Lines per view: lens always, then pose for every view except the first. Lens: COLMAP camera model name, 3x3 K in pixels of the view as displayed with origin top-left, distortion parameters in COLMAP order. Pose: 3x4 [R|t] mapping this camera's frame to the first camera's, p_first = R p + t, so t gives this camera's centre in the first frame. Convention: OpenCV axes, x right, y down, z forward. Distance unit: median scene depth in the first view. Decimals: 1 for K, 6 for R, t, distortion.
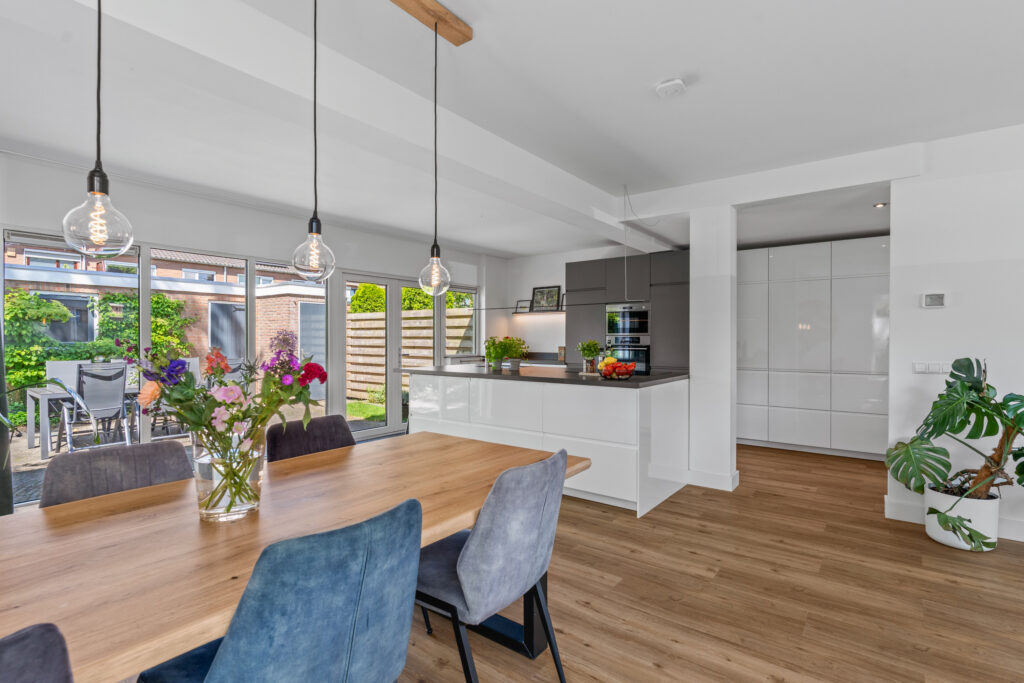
lens RADIAL K [[491.6, 0, 514.6], [0, 491.6, 335.7], [0, 0, 1]] dist [0.000005, 0.001093]
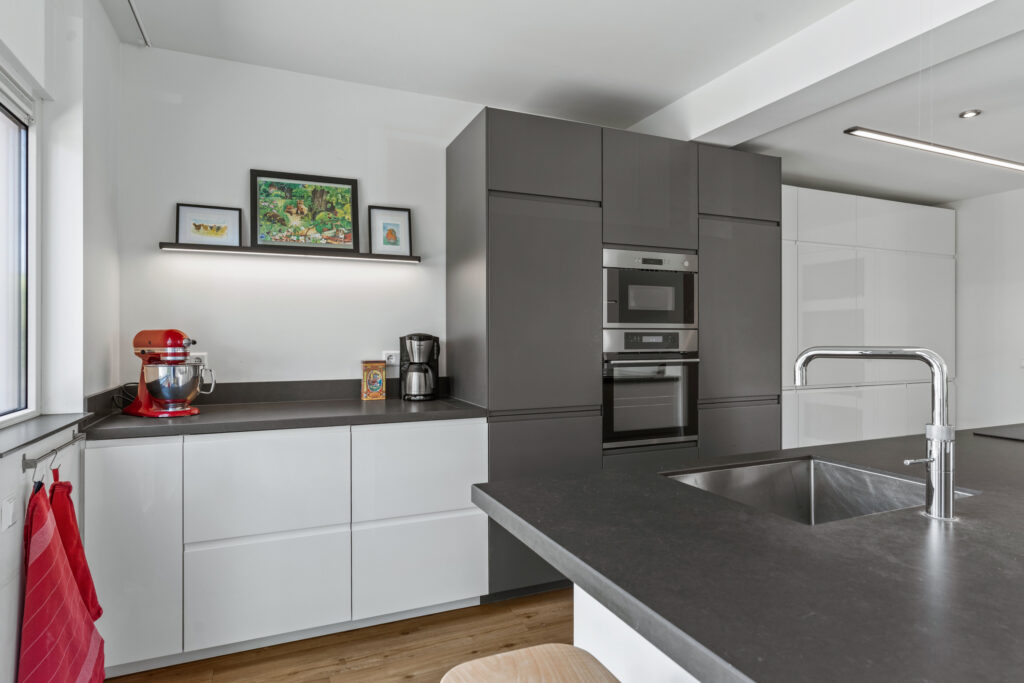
lens RADIAL K [[571.2, 0, 516.7], [0, 571.2, 337.7], [0, 0, 1]] dist [-0.001184, -0.000439]
pose [[0.486016, -0.001643, 0.873948, -0.454282], [-0.004013, 0.999983, 0.004111, 0.010168], [-0.873941, -0.005505, 0.486001, 1.646314]]
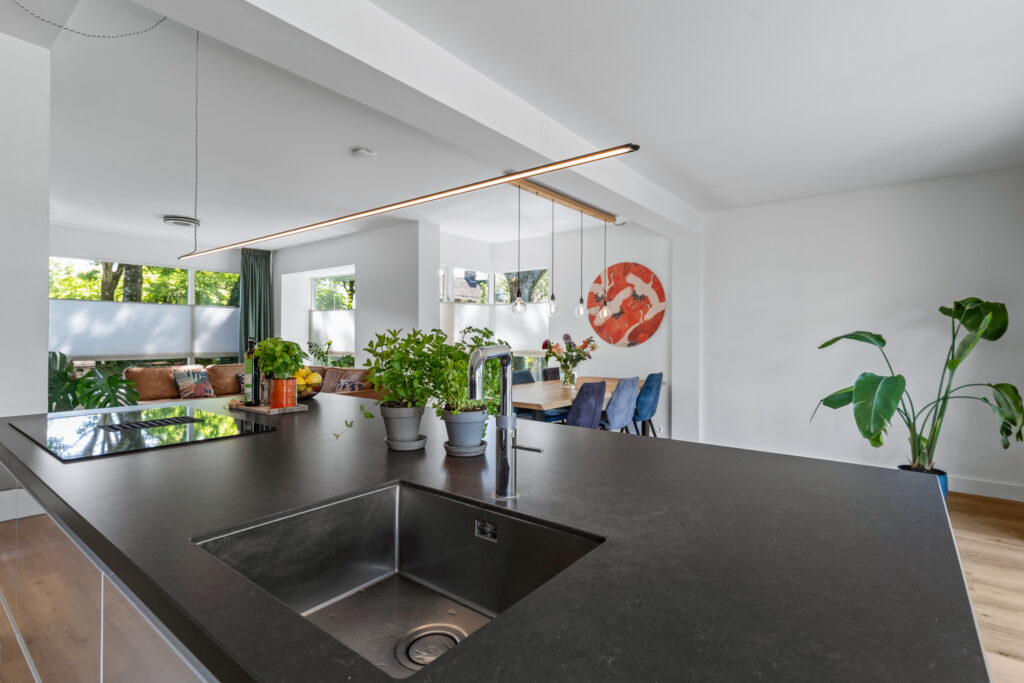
lens RADIAL K [[491.6, 0, 514.6], [0, 491.6, 335.7], [0, 0, 1]] dist [0.000005, 0.001093]
pose [[-0.999949, -0.006098, 0.008075, -0.098044], [-0.006160, 0.999951, -0.007694, 0.012040], [-0.008028, -0.007743, -0.999938, 1.883394]]
